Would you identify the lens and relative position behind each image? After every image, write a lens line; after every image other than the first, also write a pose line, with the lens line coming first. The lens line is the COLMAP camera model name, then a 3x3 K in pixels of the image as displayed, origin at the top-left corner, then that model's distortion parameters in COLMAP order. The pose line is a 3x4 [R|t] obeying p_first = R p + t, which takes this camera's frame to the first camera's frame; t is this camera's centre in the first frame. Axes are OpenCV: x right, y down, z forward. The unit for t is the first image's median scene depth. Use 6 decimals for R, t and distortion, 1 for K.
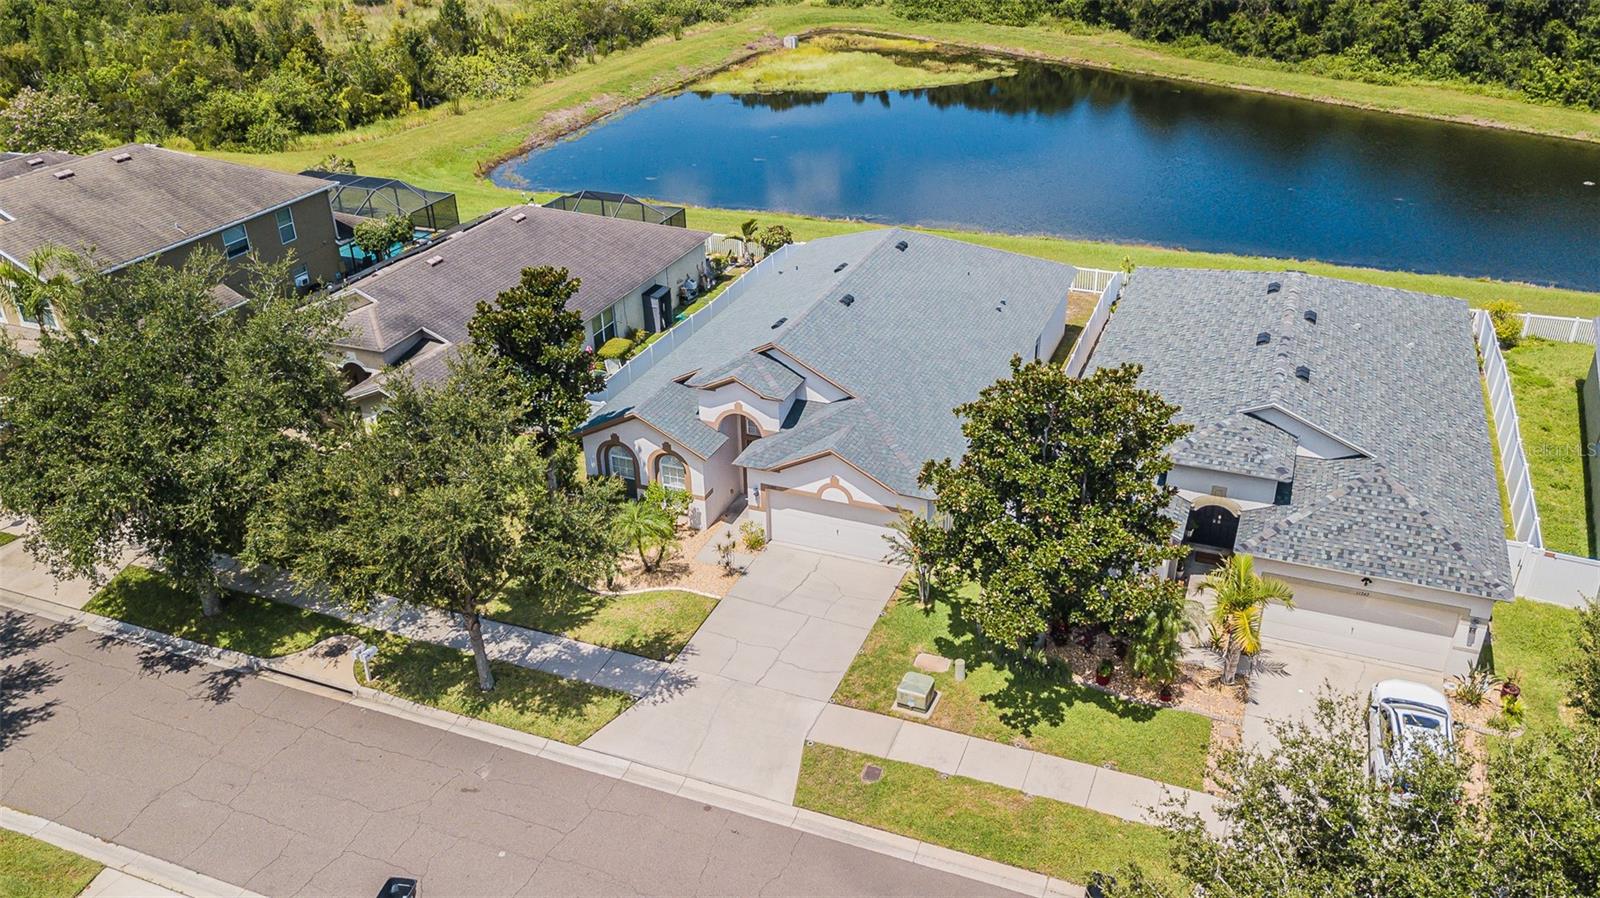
lens RADIAL K [[1279.8, 0, 800.0], [0, 1279.8, 449.0], [0, 0, 1]] dist [0.016391, 0.011808]
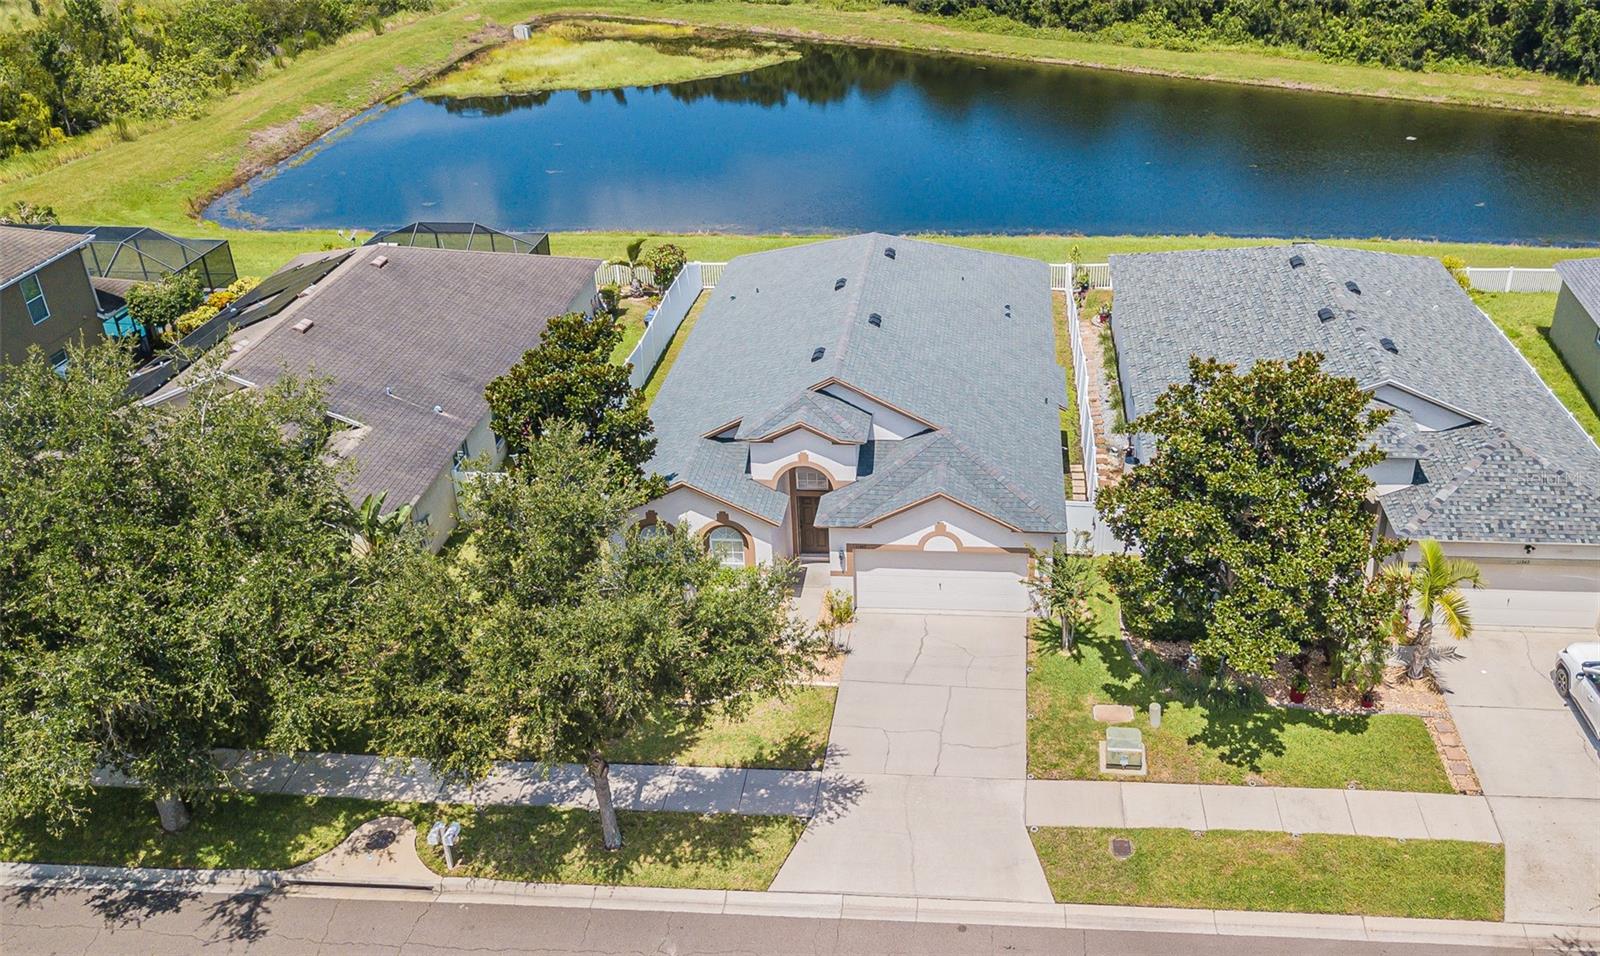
lens RADIAL K [[1429.2, 0, 802.3], [0, 1429.2, 514.6], [0, 0, 1]] dist [0.010658, 0.032614]
pose [[0.945204, -0.139525, 0.295164, -0.335077], [0.134298, 0.990212, 0.038013, -0.032051], [-0.297579, 0.003710, 0.954690, 0.105872]]
